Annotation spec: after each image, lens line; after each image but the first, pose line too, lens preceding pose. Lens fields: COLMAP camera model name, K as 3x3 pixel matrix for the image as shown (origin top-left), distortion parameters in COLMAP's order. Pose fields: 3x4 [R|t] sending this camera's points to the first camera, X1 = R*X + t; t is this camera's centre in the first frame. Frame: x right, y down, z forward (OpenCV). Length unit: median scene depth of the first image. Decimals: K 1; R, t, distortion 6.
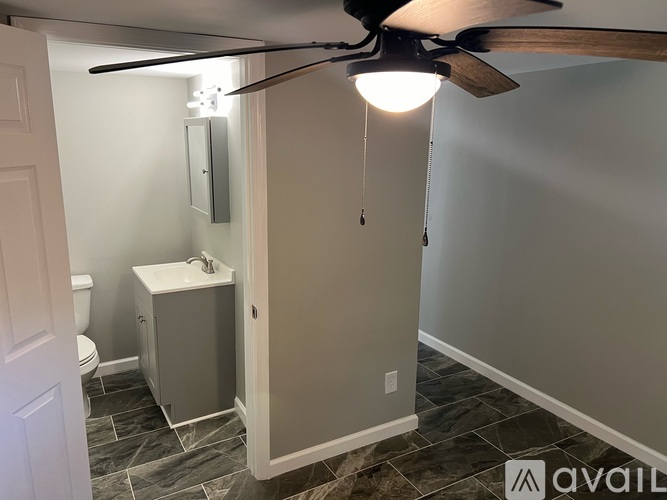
lens RADIAL K [[505.0, 0, 335.8], [0, 505.0, 251.7], [0, 0, 1]] dist [0.058508, -0.071476]
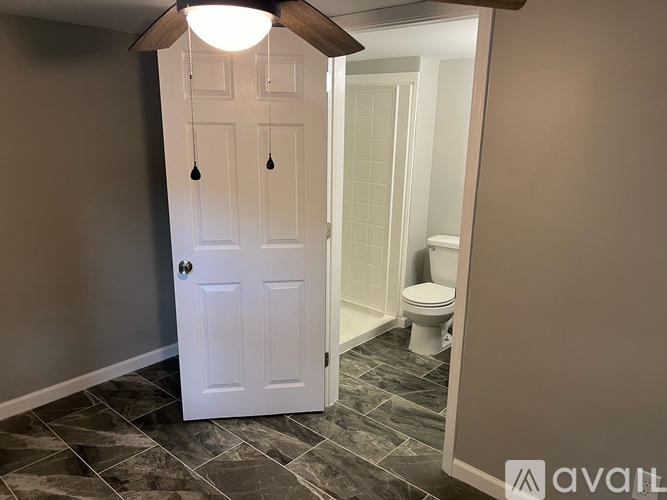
lens RADIAL K [[505.0, 0, 335.8], [0, 505.0, 251.7], [0, 0, 1]] dist [0.058508, -0.071476]
pose [[0.322833, 0.221516, -0.920168, 0.581086], [-0.223307, 0.962604, 0.153386, -0.042360], [0.919735, 0.155962, 0.360227, 0.427470]]
